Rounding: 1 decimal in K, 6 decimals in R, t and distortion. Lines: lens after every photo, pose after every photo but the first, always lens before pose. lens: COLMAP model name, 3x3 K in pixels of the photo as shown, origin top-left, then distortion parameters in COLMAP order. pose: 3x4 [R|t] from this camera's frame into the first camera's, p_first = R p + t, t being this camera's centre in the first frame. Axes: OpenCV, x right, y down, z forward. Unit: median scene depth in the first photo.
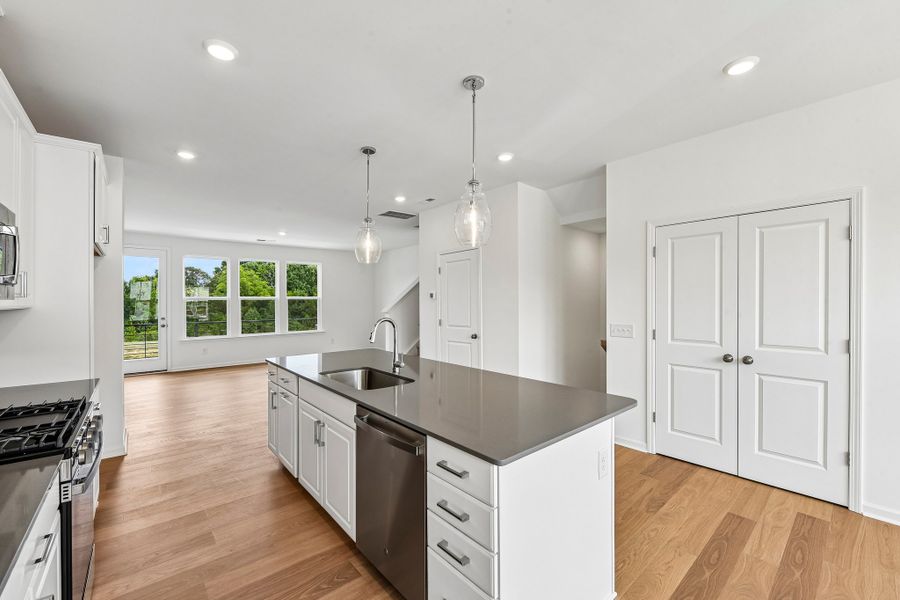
lens RADIAL K [[366.8, 0, 450.0], [0, 366.8, 300.0], [0, 0, 1]] dist [-0.019748, -0.000114]
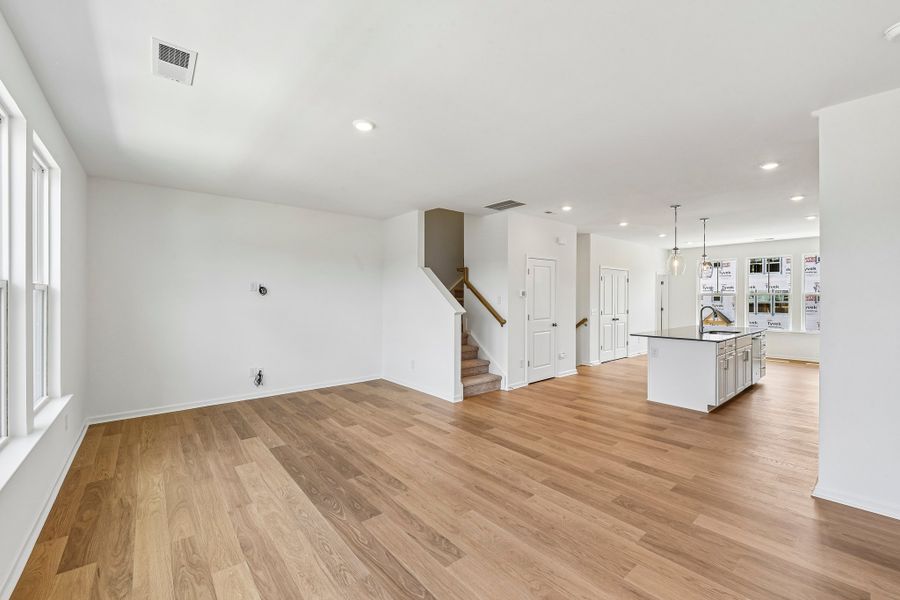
lens RADIAL K [[364.2, 0, 450.0], [0, 364.2, 300.0], [0, 0, 1]] dist [-0.010178, -0.000125]
pose [[0.015605, 0.003064, 0.999874, -0.851671], [-0.004731, 0.999984, -0.002990, 0.009210], [-0.999867, -0.004684, 0.015619, 0.902106]]
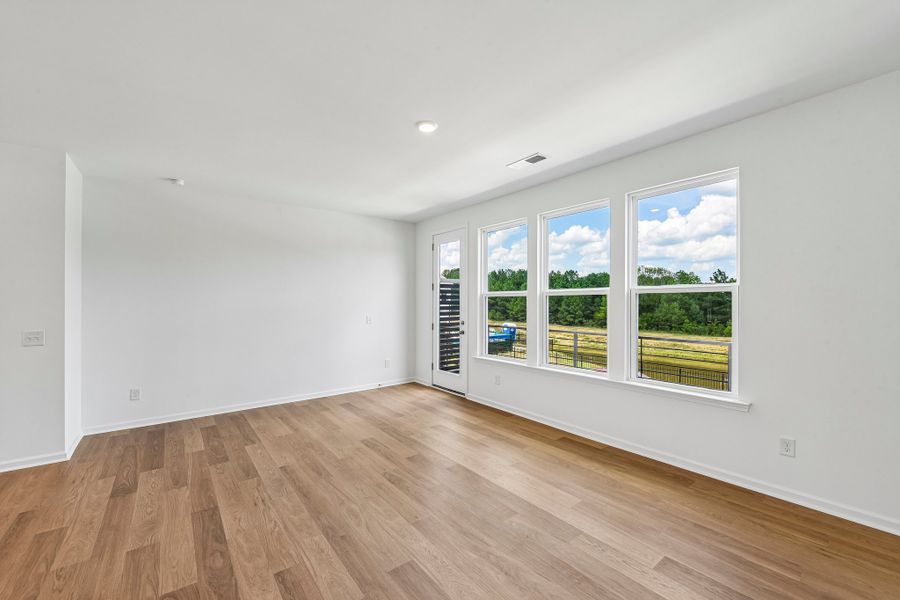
lens RADIAL K [[364.2, 0, 450.0], [0, 364.2, 300.0], [0, 0, 1]] dist [-0.010178, -0.000125]
pose [[-0.055214, 0.003286, -0.998469, -0.073433], [0.013563, 0.999905, 0.002540, 0.004495], [0.998382, -0.013402, -0.055253, 1.051274]]
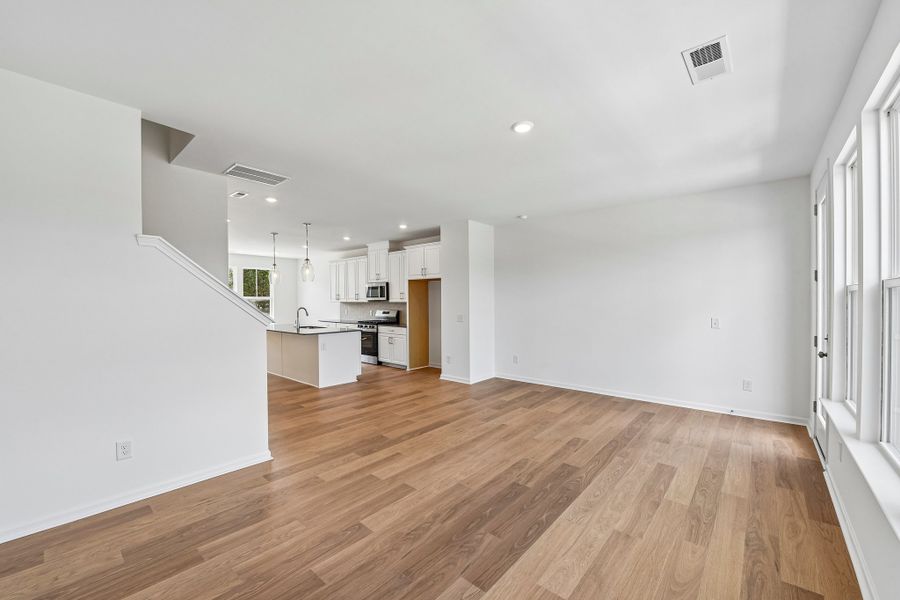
lens RADIAL K [[364.2, 0, 450.0], [0, 364.2, 300.0], [0, 0, 1]] dist [-0.010178, -0.000125]
pose [[-0.989761, 0.008870, -0.142460, -0.326193], [0.009755, 0.999937, -0.005514, 0.006715], [0.142402, -0.006848, -0.989785, 1.383626]]
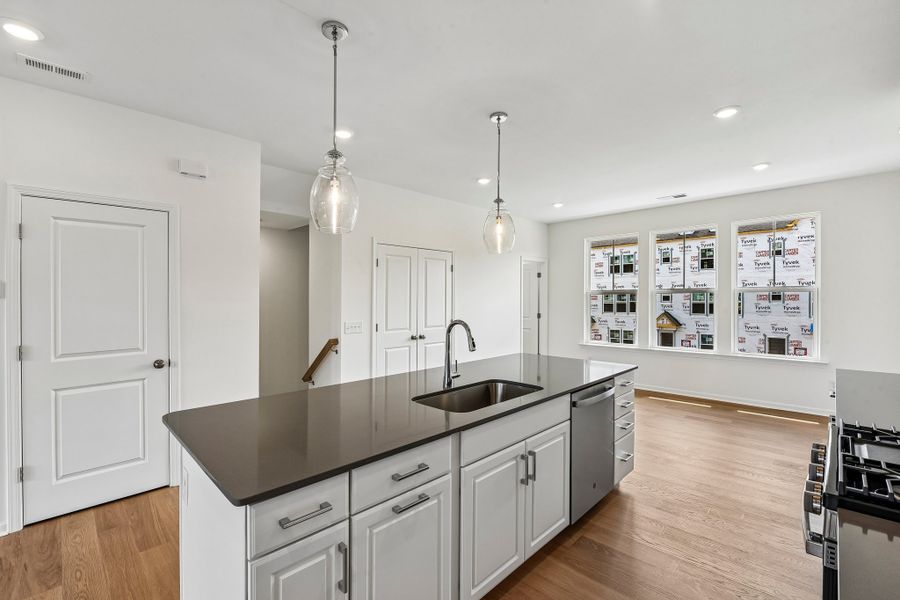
lens RADIAL K [[394.1, 0, 450.0], [0, 394.1, 300.0], [0, 0, 1]] dist [0.002622, 0.000387]
pose [[-0.088991, 0.005534, 0.996017, -0.383924], [0.001824, 0.999984, -0.005393, 0.002797], [-0.996031, 0.001337, -0.089000, 0.399493]]
